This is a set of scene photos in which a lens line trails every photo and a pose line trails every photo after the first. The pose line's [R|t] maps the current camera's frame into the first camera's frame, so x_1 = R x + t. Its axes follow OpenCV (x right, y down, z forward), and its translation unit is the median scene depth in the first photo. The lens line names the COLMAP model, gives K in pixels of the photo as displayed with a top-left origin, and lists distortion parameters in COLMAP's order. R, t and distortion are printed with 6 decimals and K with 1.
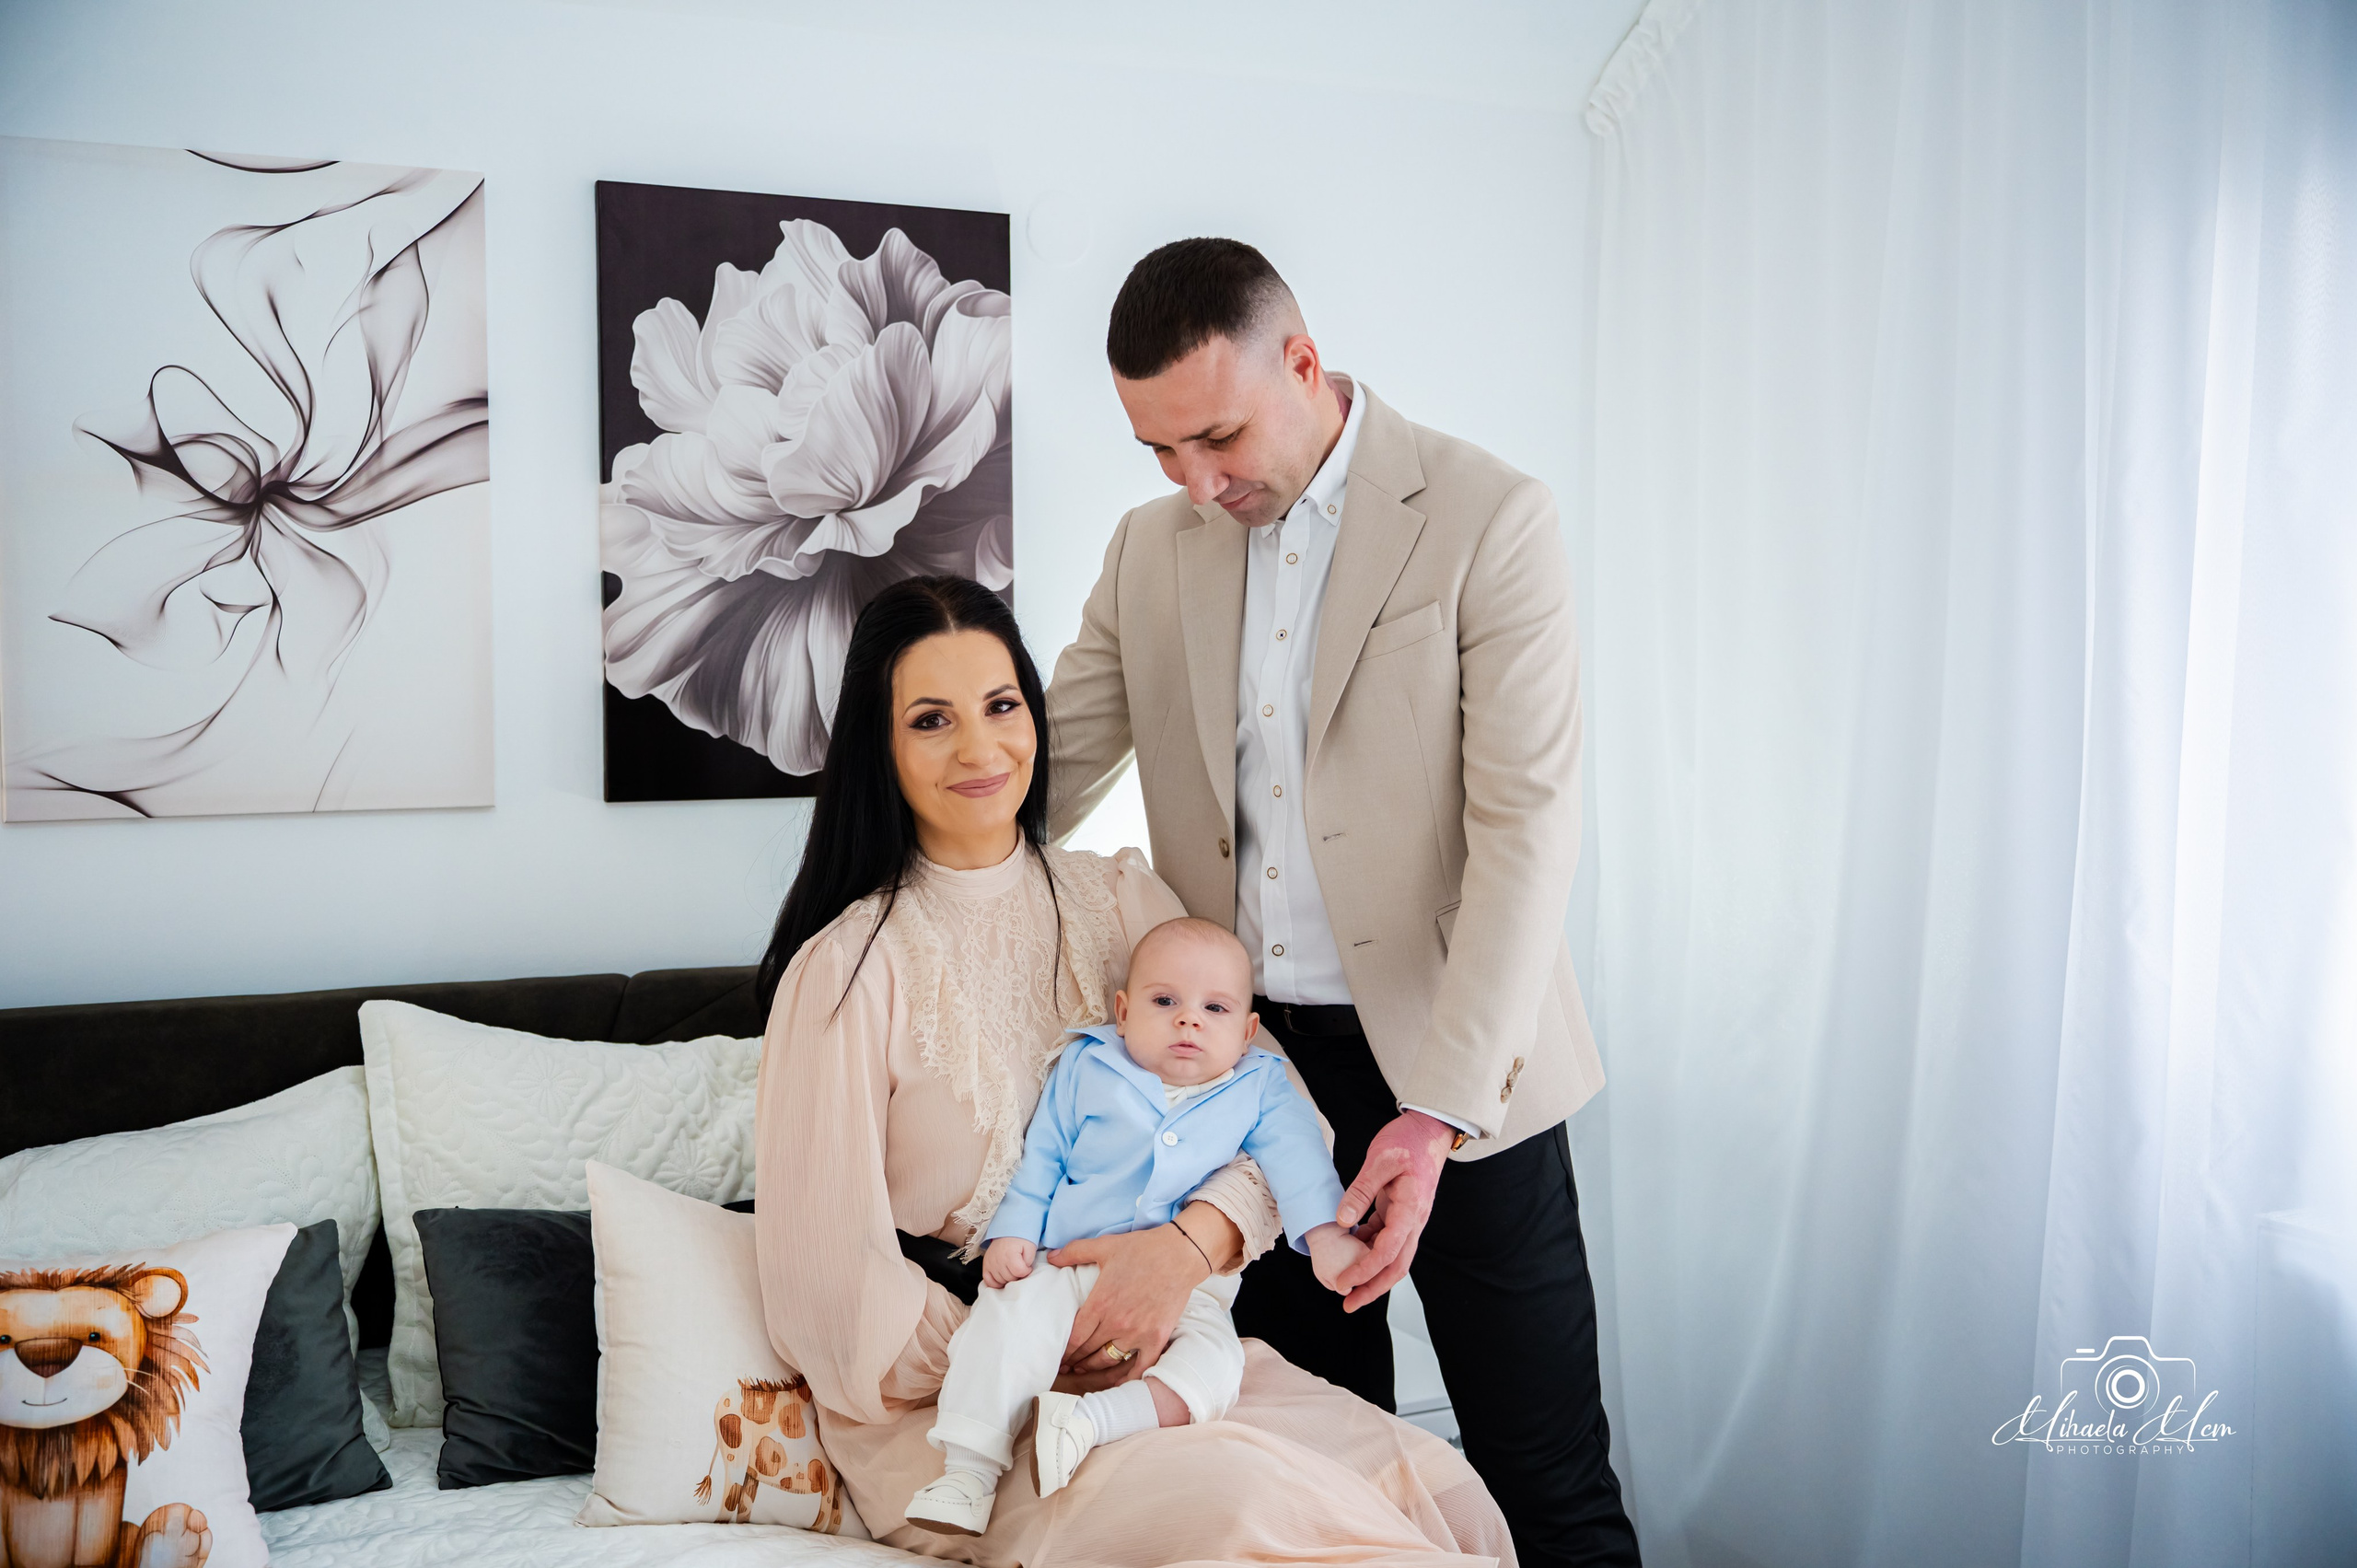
lens RADIAL K [[2610.0, 0, 1214.9], [0, 2610.0, 767.0], [0, 0, 1]] dist [0.003903, 0.000000]
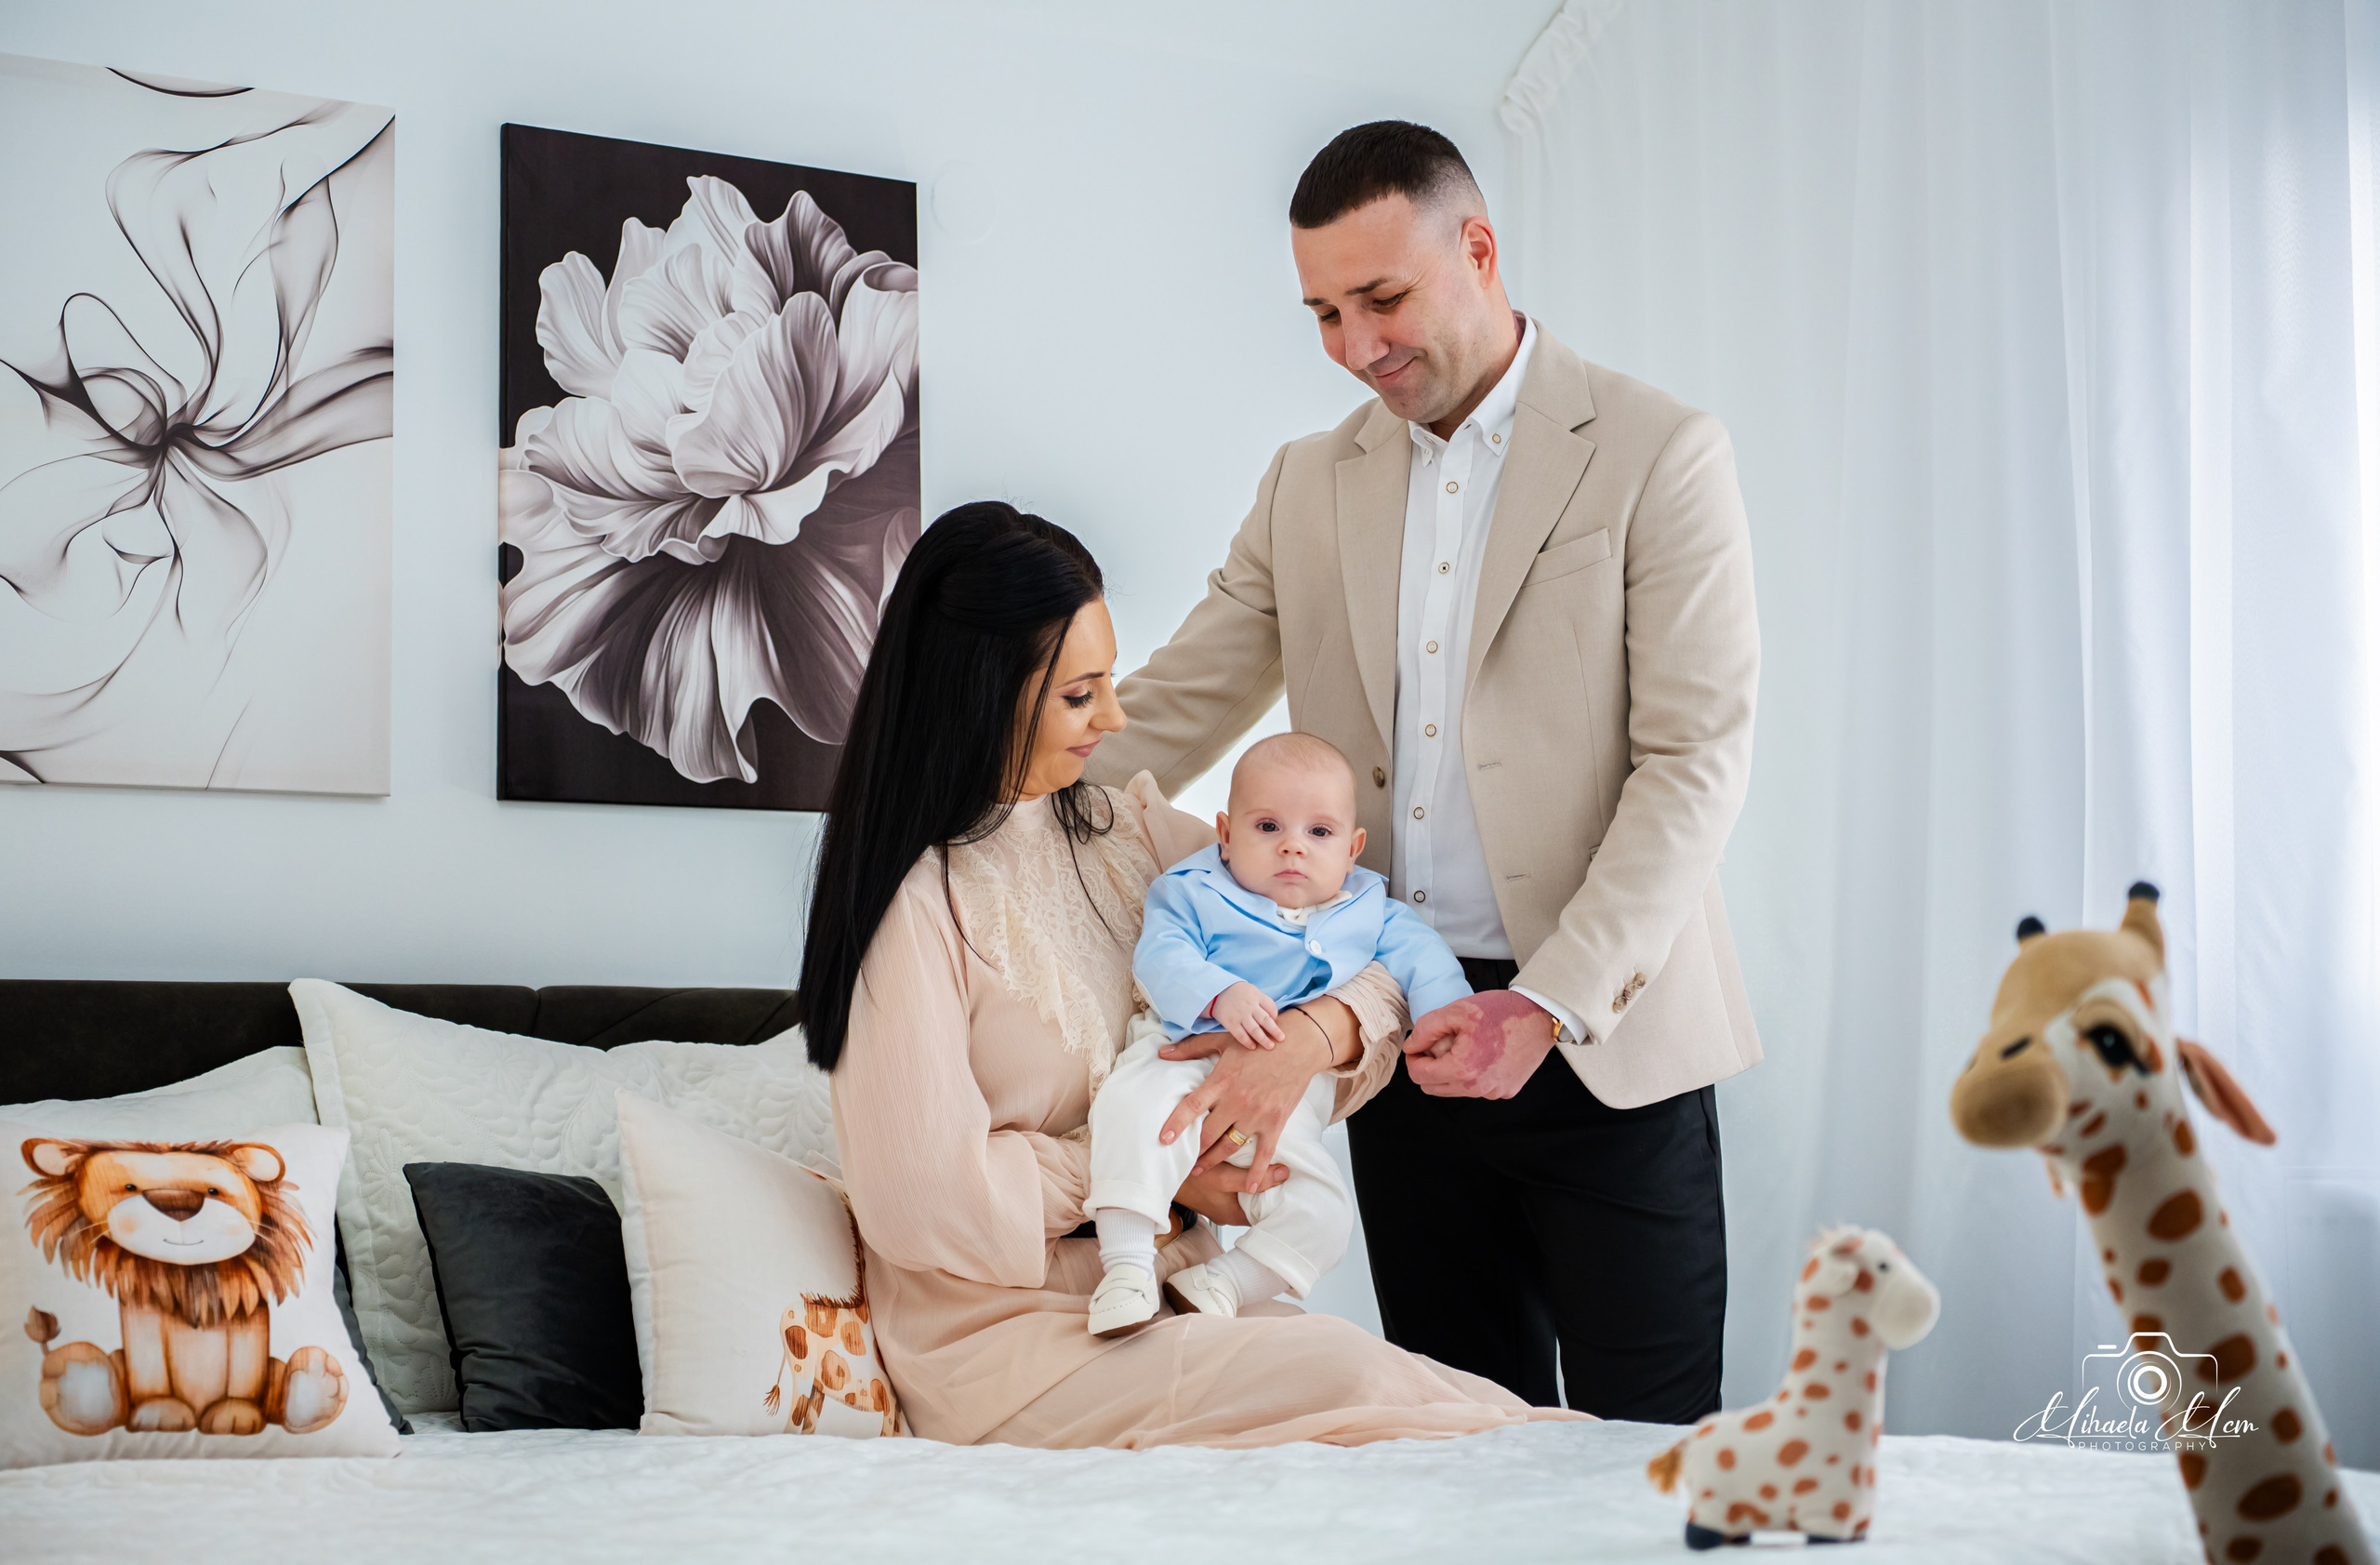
lens RADIAL K [[4348.6, 0, 1219.1], [0, 4348.6, 694.7], [0, 0, 1]] dist [0.036352, 0.000000]
pose [[0.987399, 0.007769, 0.158059, -0.227196], [0.015767, 0.988994, -0.147112, 0.202373], [-0.157462, 0.147750, 0.976410, -0.503094]]
